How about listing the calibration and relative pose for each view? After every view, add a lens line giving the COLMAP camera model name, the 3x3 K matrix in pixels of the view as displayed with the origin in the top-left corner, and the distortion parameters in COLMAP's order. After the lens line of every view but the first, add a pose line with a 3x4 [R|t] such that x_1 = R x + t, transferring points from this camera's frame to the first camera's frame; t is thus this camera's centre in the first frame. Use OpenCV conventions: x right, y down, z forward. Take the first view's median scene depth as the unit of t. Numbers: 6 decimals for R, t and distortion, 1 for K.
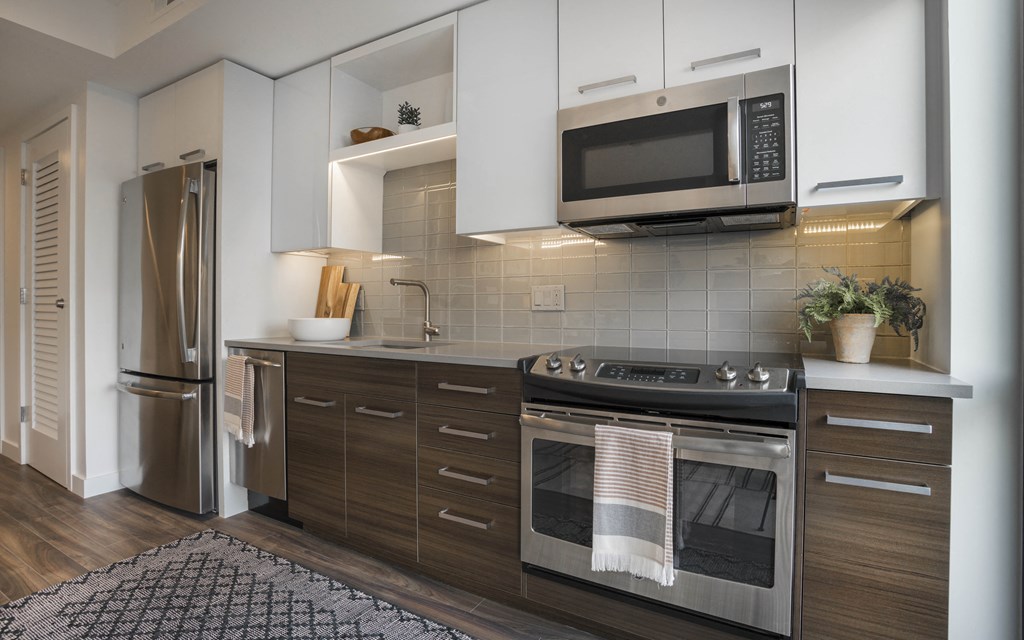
lens RADIAL K [[494.2, 0, 516.4], [0, 494.2, 295.7], [0, 0, 1]] dist [-0.041251, 0.003089]
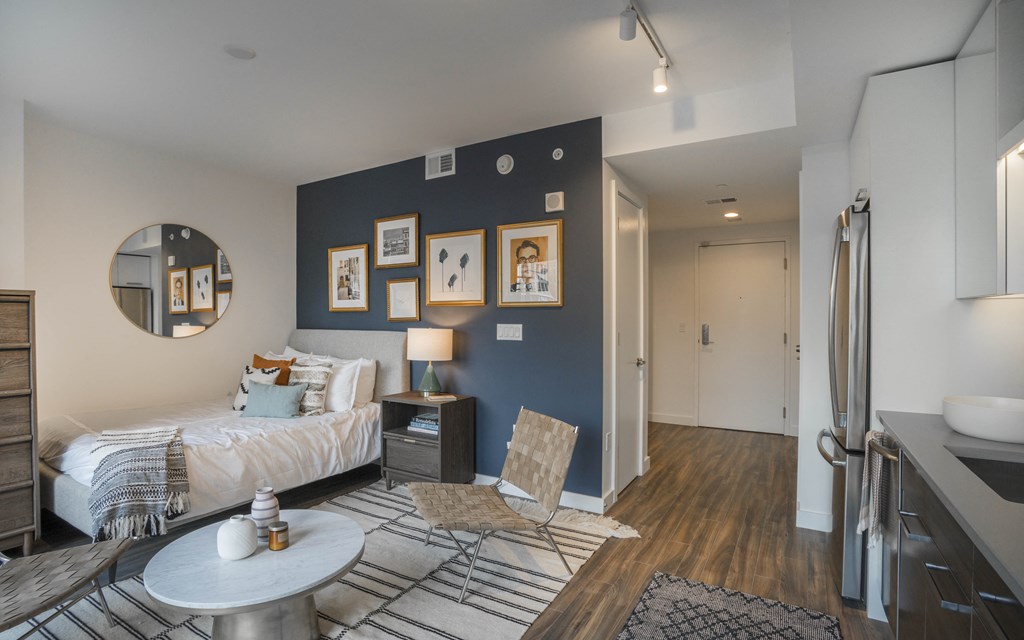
lens RADIAL K [[494.2, 0, 509.2], [0, 494.2, 320.1], [0, 0, 1]] dist [-0.041251, 0.003089]
pose [[-0.018949, 0.012554, -0.999742, 0.326676], [0.009148, 0.999881, 0.012382, -0.108567], [0.999779, -0.008911, -0.019061, 0.516351]]
